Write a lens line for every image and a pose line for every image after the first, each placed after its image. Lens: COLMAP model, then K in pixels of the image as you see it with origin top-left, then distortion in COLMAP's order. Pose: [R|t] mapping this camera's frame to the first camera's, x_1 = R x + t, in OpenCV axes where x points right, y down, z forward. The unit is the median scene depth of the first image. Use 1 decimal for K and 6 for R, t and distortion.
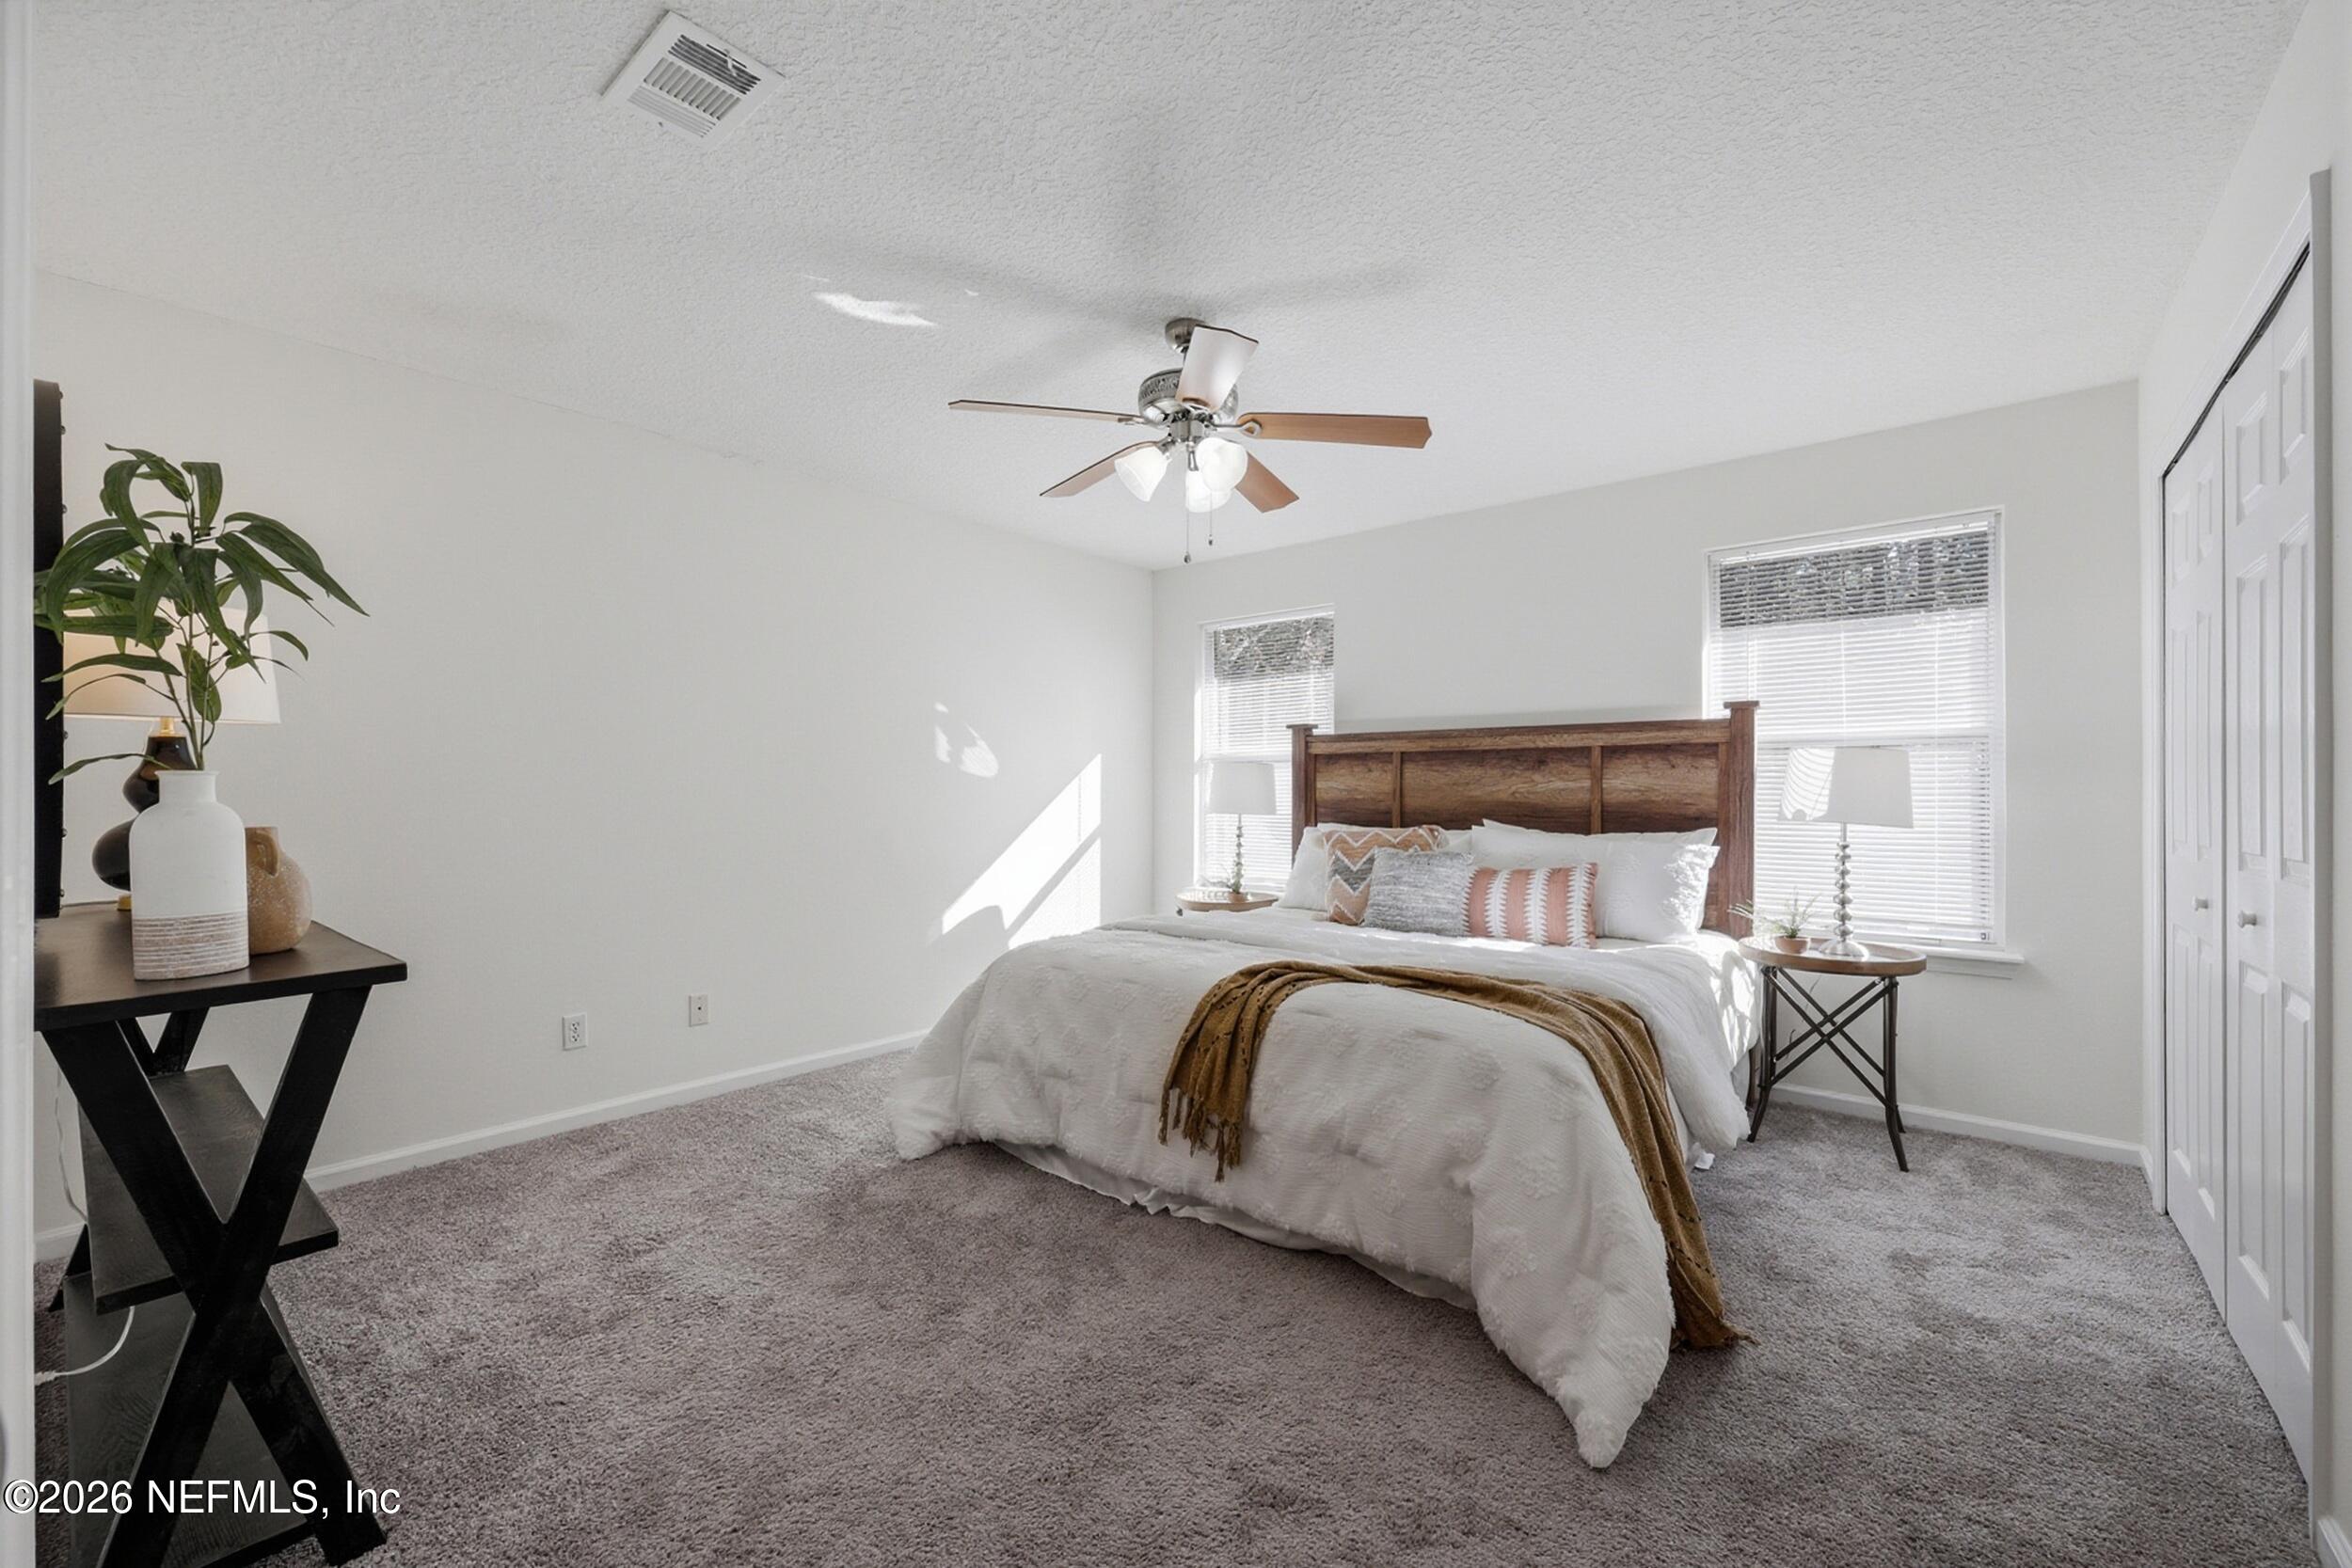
lens RADIAL K [[950.9, 0, 1163.1], [0, 950.9, 782.6], [0, 0, 1]] dist [-0.001757, 0.000492]
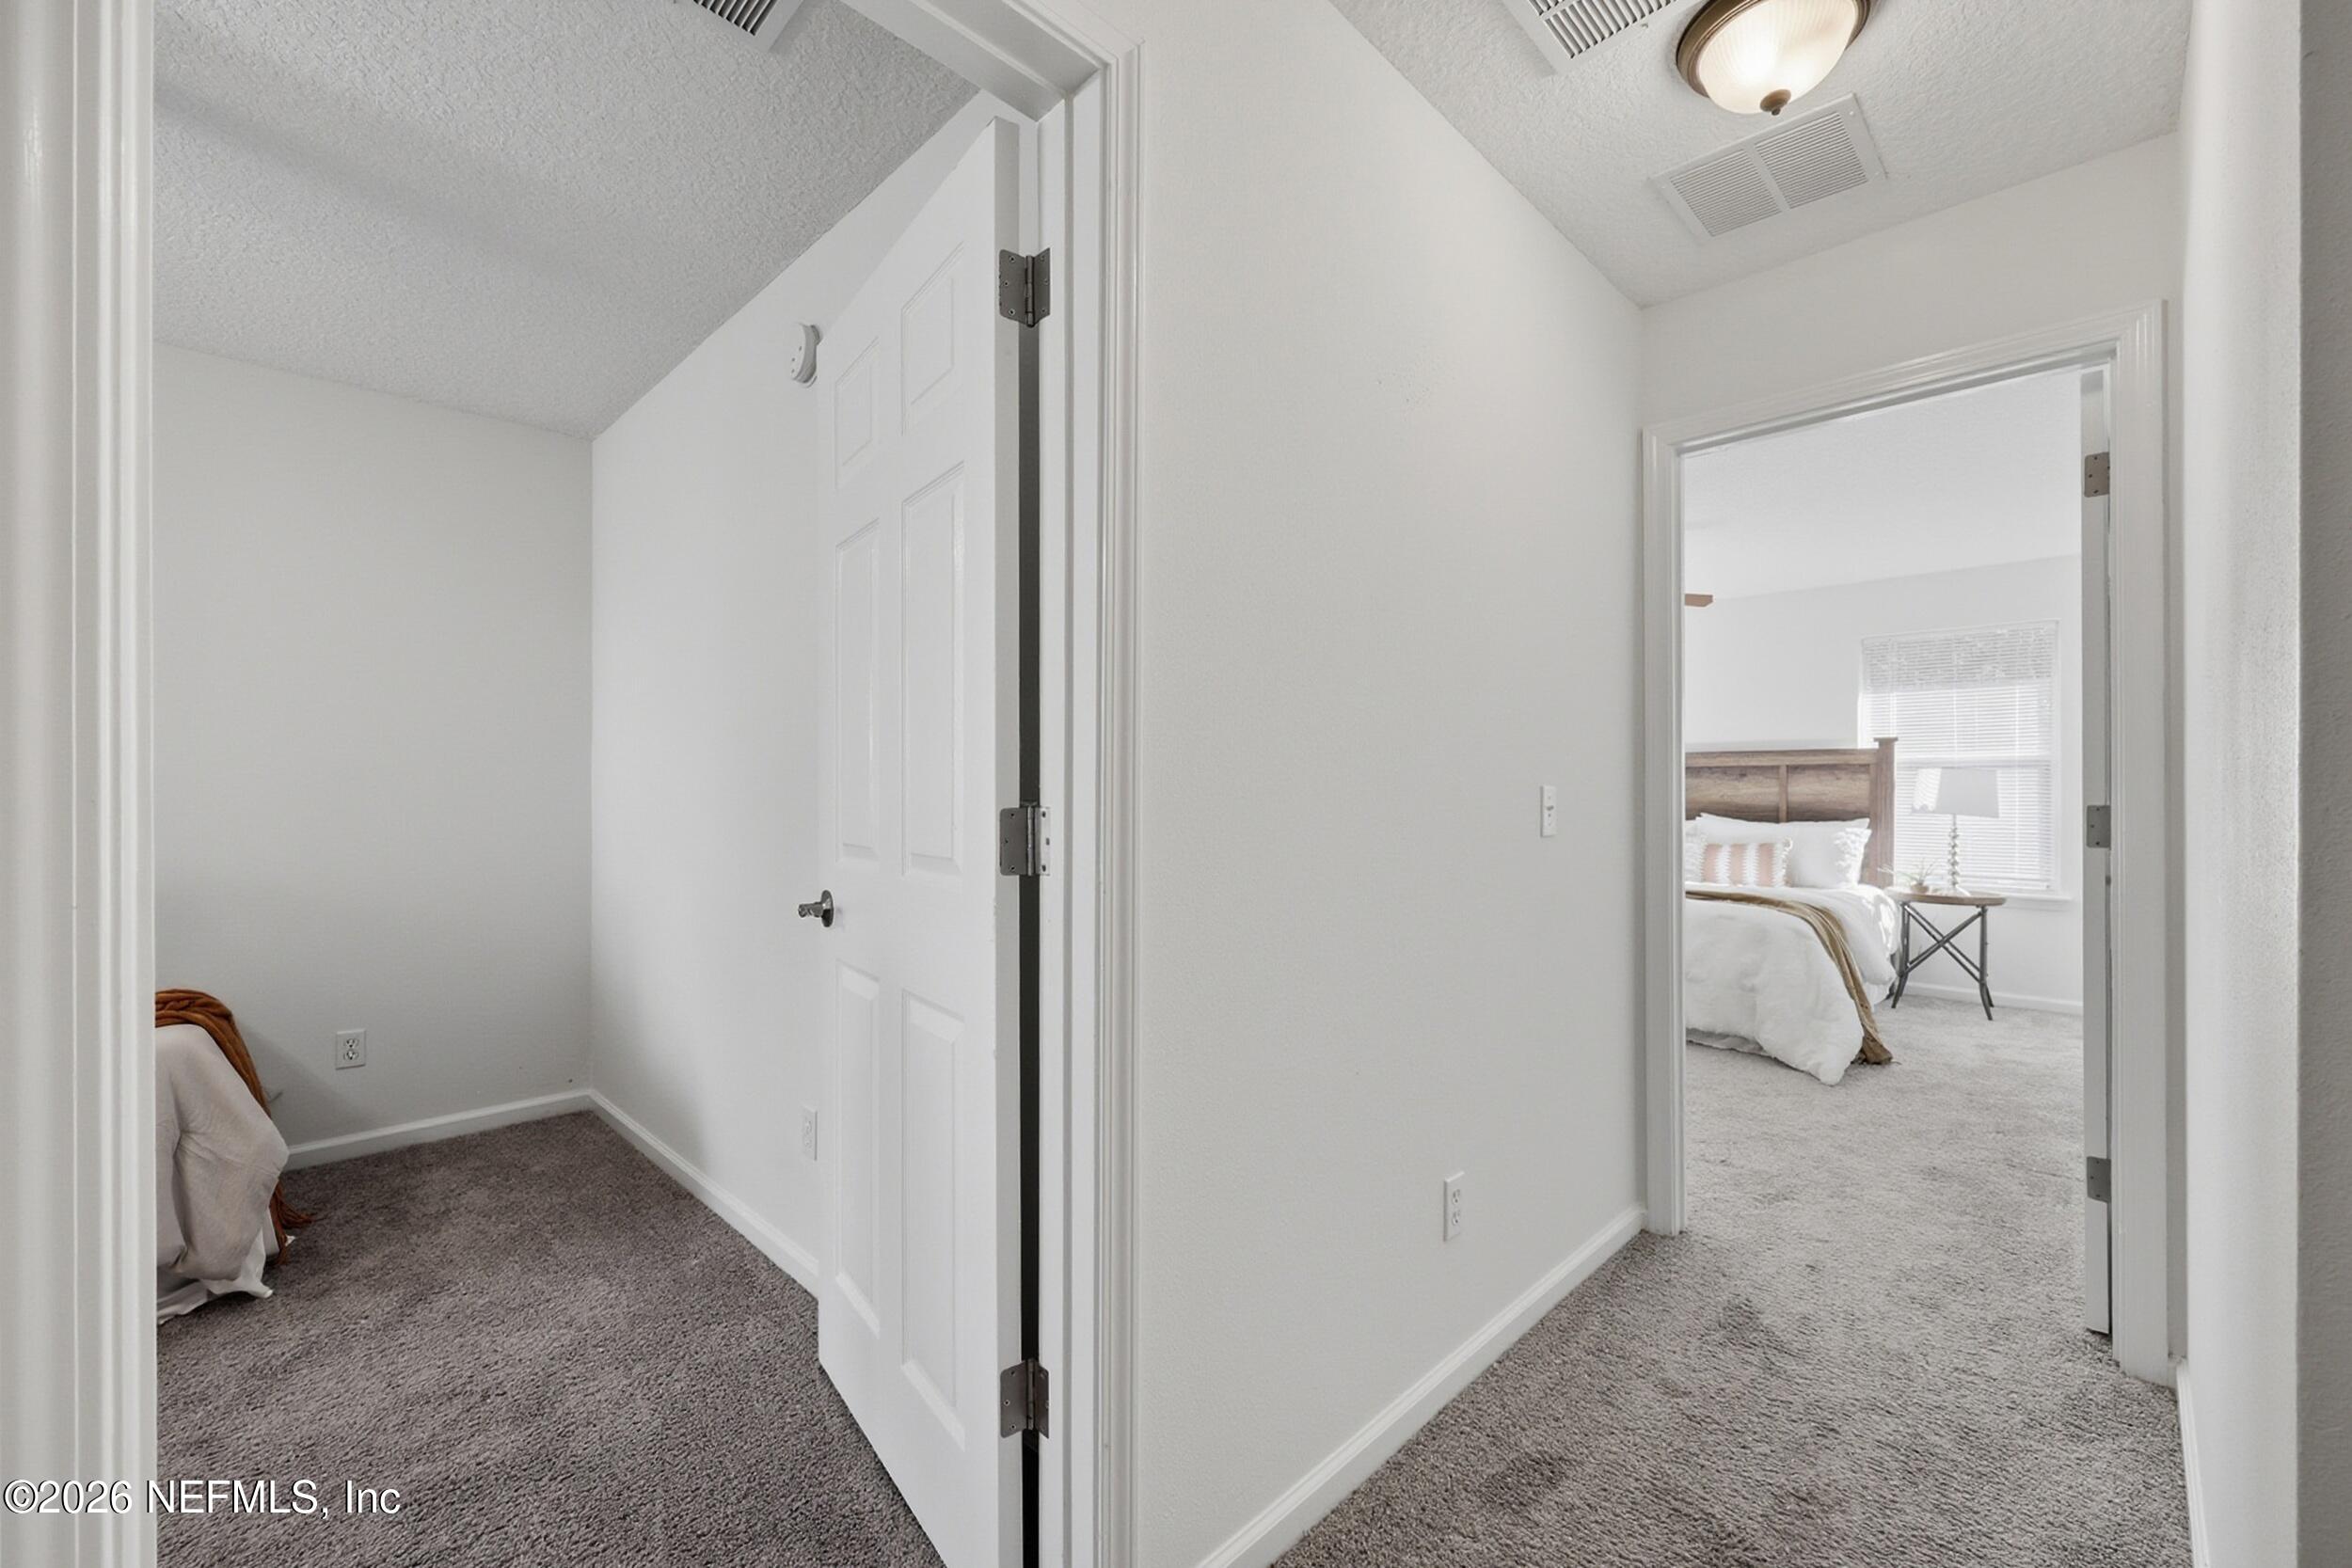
lens RADIAL K [[950.9, 0, 1176.2], [0, 950.9, 787.3], [0, 0, 1]] dist [-0.001757, 0.000492]
pose [[0.996833, -0.000711, -0.079522, -0.461499], [0.000836, 0.999998, 0.001543, -0.007332], [0.079521, -0.001604, 0.996832, -0.698356]]
